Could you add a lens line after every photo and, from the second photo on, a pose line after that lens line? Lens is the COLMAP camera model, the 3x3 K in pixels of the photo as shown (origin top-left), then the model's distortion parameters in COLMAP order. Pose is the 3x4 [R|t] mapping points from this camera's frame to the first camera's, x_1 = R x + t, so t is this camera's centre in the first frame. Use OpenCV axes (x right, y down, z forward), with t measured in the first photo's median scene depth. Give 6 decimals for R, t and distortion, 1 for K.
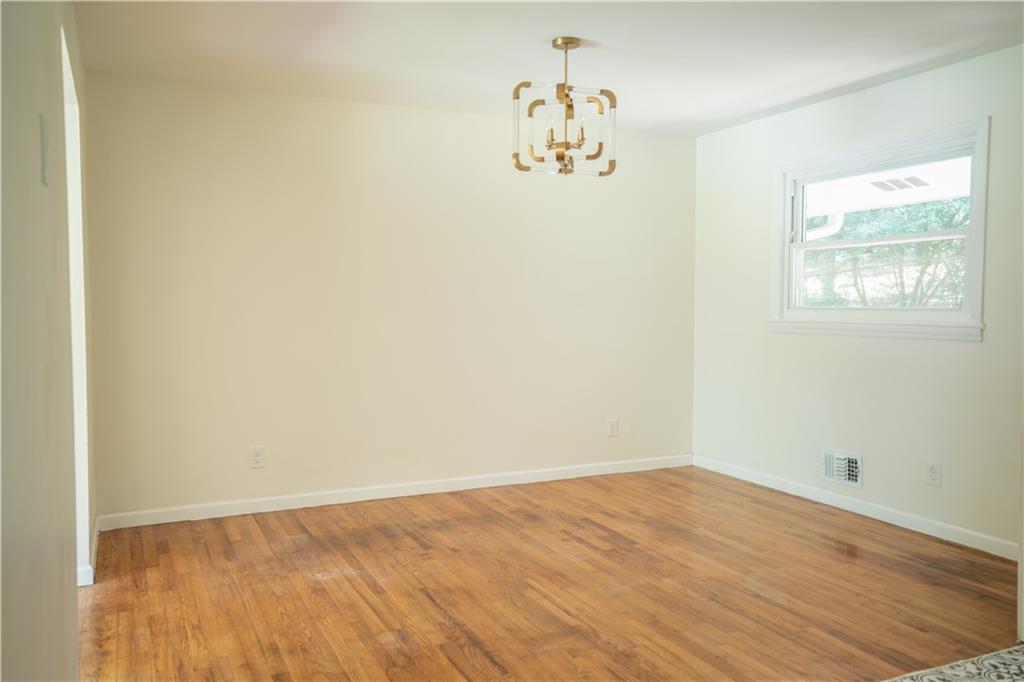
lens RADIAL K [[822.5, 0, 508.3], [0, 822.5, 340.0], [0, 0, 1]] dist [0.041090, -0.011526]
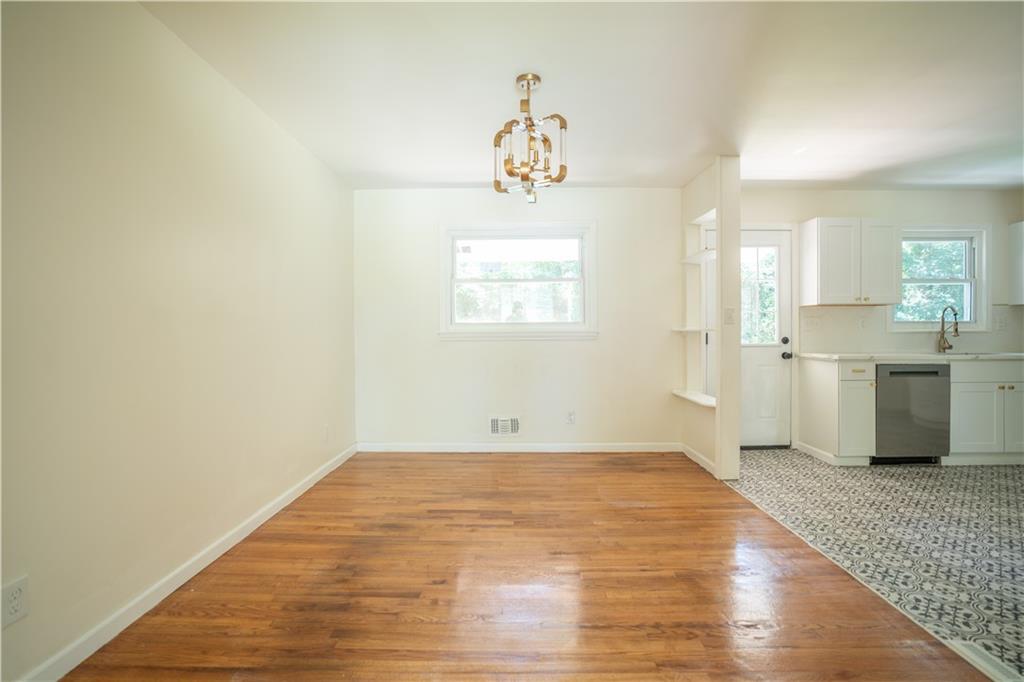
lens RADIAL K [[493.5, 0, 515.3], [0, 493.5, 345.0], [0, 0, 1]] dist [-0.047968, 0.008879]
pose [[0.433747, -0.026912, 0.900633, -0.497955], [0.048472, 0.998803, 0.006501, -0.003095], [-0.899730, 0.040836, 0.434532, 0.681926]]
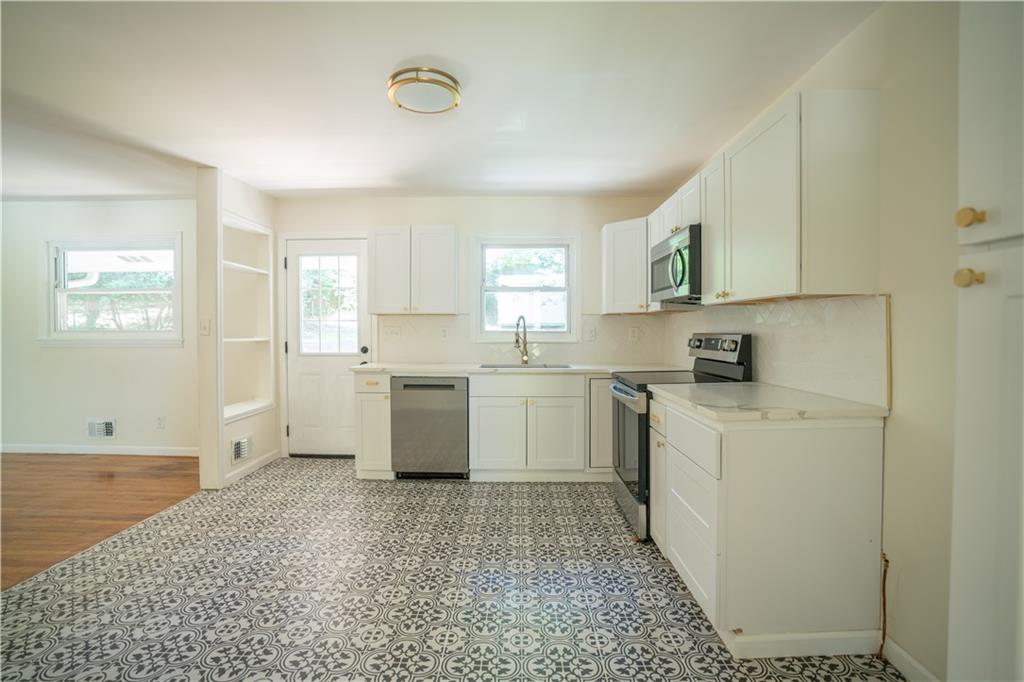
lens RADIAL K [[473.0, 0, 517.3], [0, 473.0, 343.7], [0, 0, 1]] dist [-0.061839, 0.021076]
pose [[0.441656, -0.022769, 0.896895, -0.040284], [0.040585, 0.999162, 0.005380, 0.018020], [-0.896266, 0.034025, 0.442210, -0.156608]]
